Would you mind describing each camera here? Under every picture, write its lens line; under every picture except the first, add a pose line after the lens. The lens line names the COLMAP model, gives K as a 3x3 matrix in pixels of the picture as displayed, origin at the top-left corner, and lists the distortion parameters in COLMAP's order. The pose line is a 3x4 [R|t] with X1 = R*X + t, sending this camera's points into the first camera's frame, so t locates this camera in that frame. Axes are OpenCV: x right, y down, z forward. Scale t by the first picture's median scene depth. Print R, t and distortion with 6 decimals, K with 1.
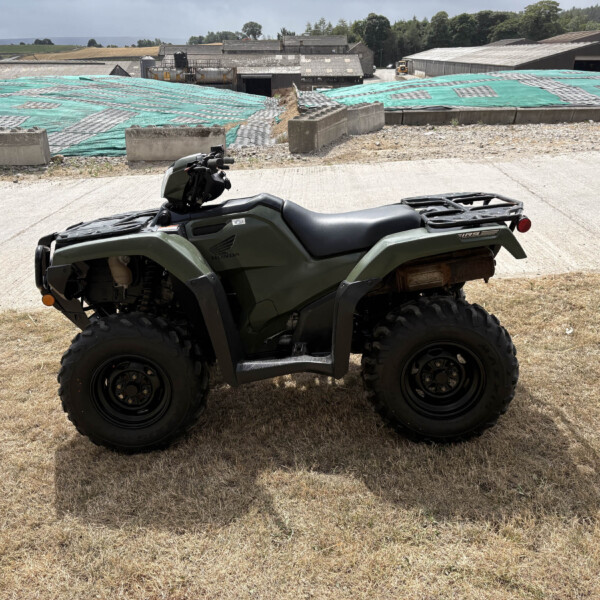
lens RADIAL K [[620.3, 0, 291.2], [0, 620.3, 297.8], [0, 0, 1]] dist [-0.011999, 0.046476]
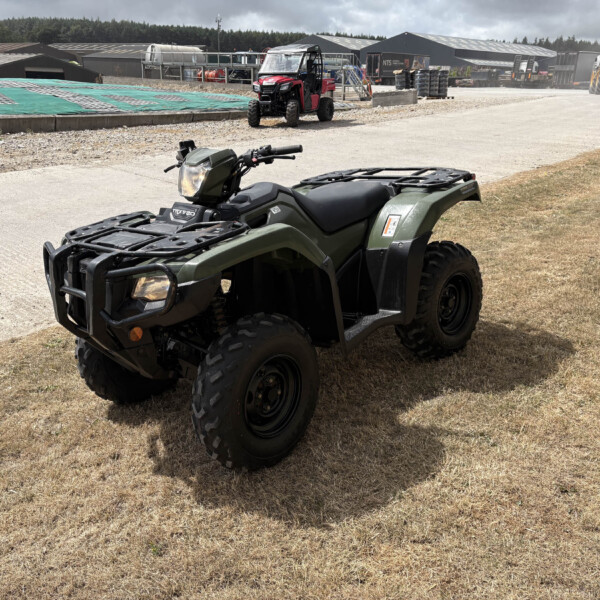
lens RADIAL K [[620.3, 0, 291.2], [0, 620.3, 297.8], [0, 0, 1]] dist [-0.011999, 0.046476]
pose [[0.659237, -0.217164, 0.719893, -0.178189], [0.228173, 0.970019, 0.083669, -0.014412], [-0.716480, 0.109103, 0.689023, 0.060688]]
